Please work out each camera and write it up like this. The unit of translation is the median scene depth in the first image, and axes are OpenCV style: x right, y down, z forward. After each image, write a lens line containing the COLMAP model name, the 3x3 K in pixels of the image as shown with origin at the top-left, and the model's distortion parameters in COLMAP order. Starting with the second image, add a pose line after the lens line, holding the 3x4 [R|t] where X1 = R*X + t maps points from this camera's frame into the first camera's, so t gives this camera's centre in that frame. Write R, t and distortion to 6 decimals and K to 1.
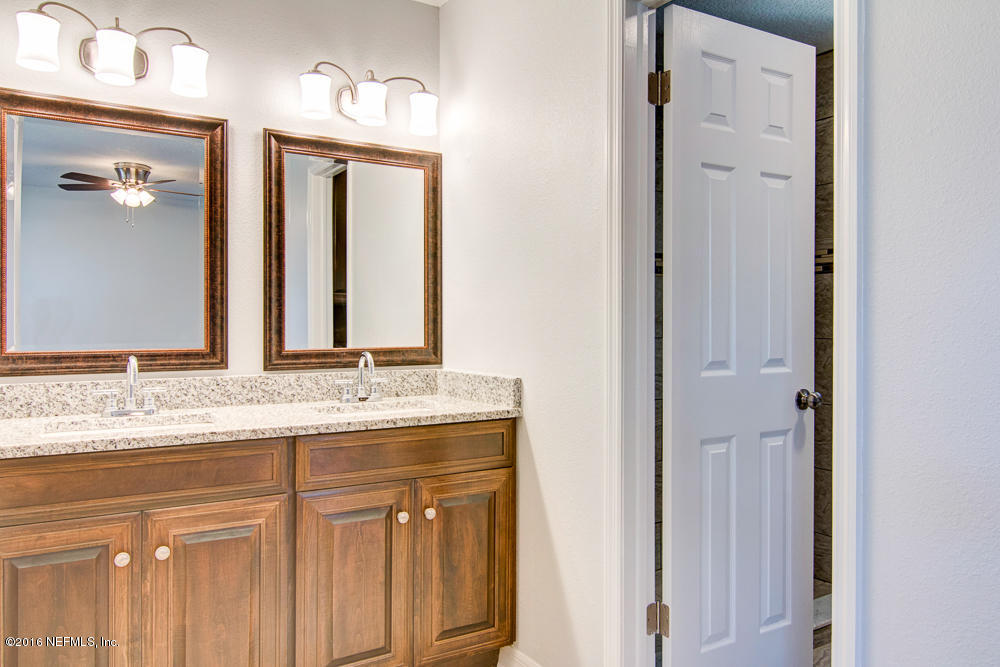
lens RADIAL K [[758.2, 0, 497.8], [0, 758.2, 313.4], [0, 0, 1]] dist [-0.007233, -0.036659]
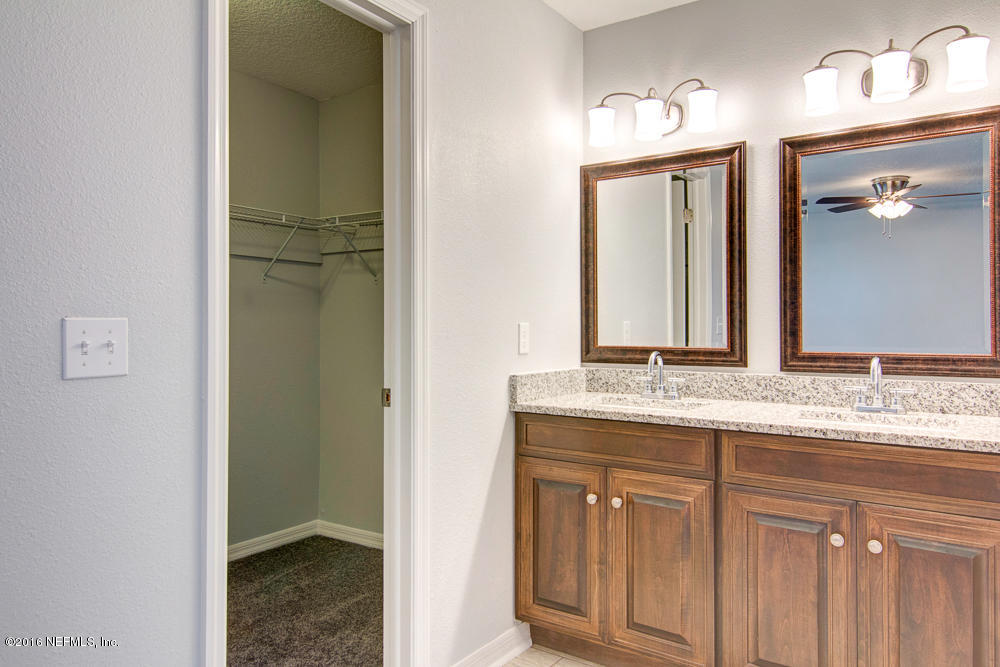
lens RADIAL K [[684.7, 0, 501.6], [0, 684.7, 330.0], [0, 0, 1]] dist [0.007885, -0.001800]
pose [[0.355310, 0.000683, -0.934748, 0.453693], [0.010403, 0.999935, 0.004685, 0.010680], [0.934691, -0.011388, 0.355279, 0.312003]]
